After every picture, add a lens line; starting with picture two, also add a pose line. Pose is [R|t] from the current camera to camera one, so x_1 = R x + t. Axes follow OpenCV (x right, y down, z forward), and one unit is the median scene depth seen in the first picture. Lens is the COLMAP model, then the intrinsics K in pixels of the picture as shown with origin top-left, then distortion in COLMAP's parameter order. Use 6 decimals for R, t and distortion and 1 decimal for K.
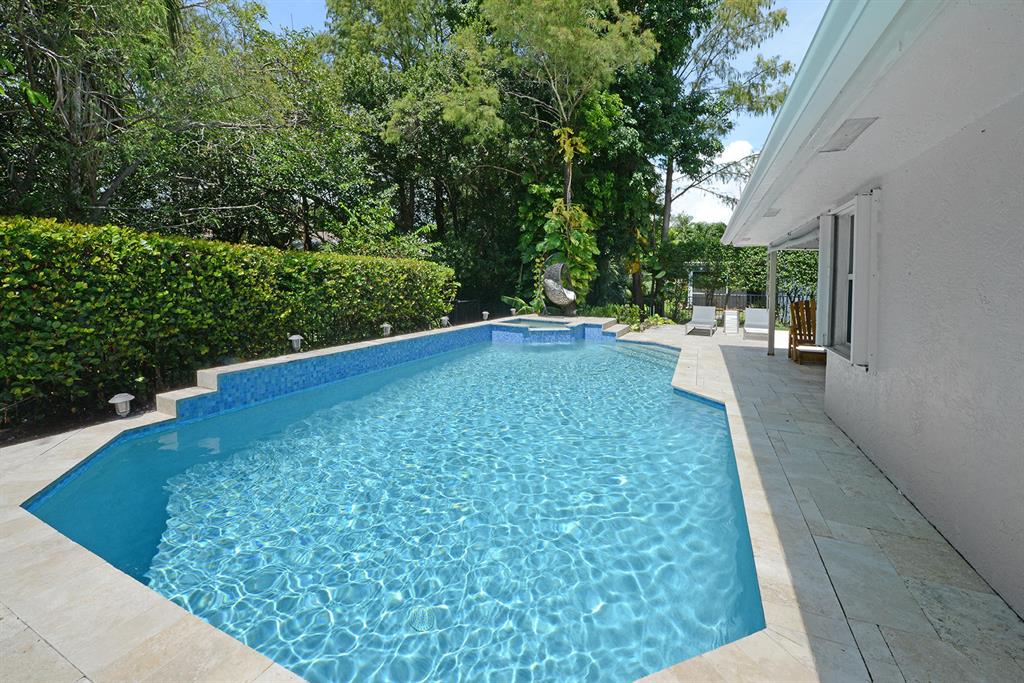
lens RADIAL K [[419.5, 0, 516.8], [0, 419.5, 302.7], [0, 0, 1]] dist [-0.015681, -0.002444]
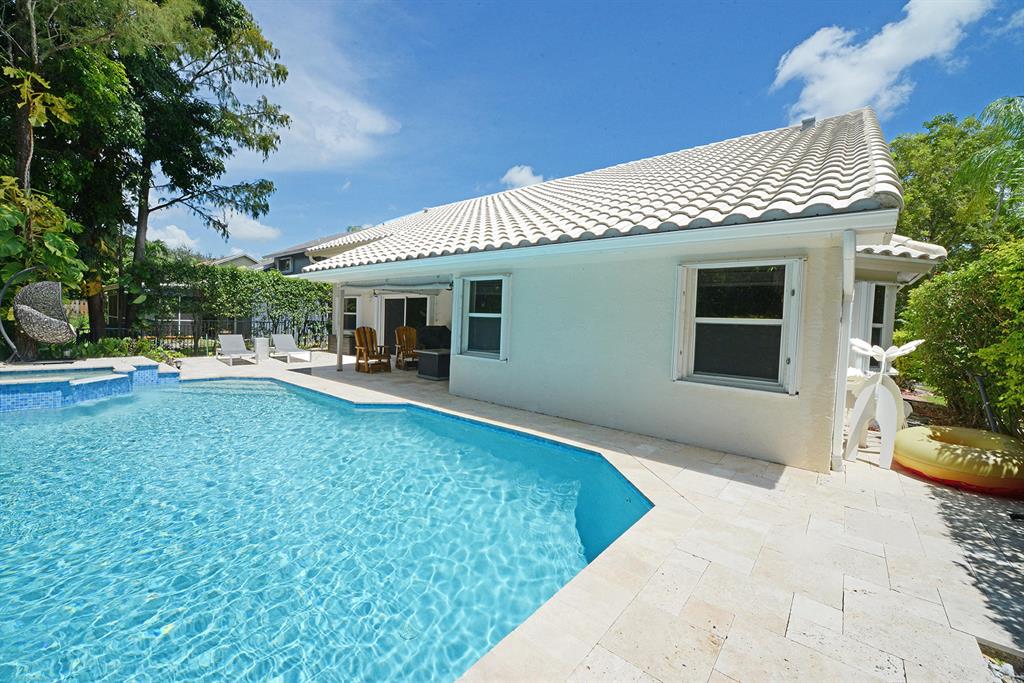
lens RADIAL K [[419.5, 0, 506.6], [0, 419.5, 337.4], [0, 0, 1]] dist [-0.015681, -0.002444]
pose [[0.273929, -0.059482, 0.959909, -0.312991], [0.030060, 0.998127, 0.053273, -0.018154], [-0.961280, 0.014262, 0.275204, 0.119956]]
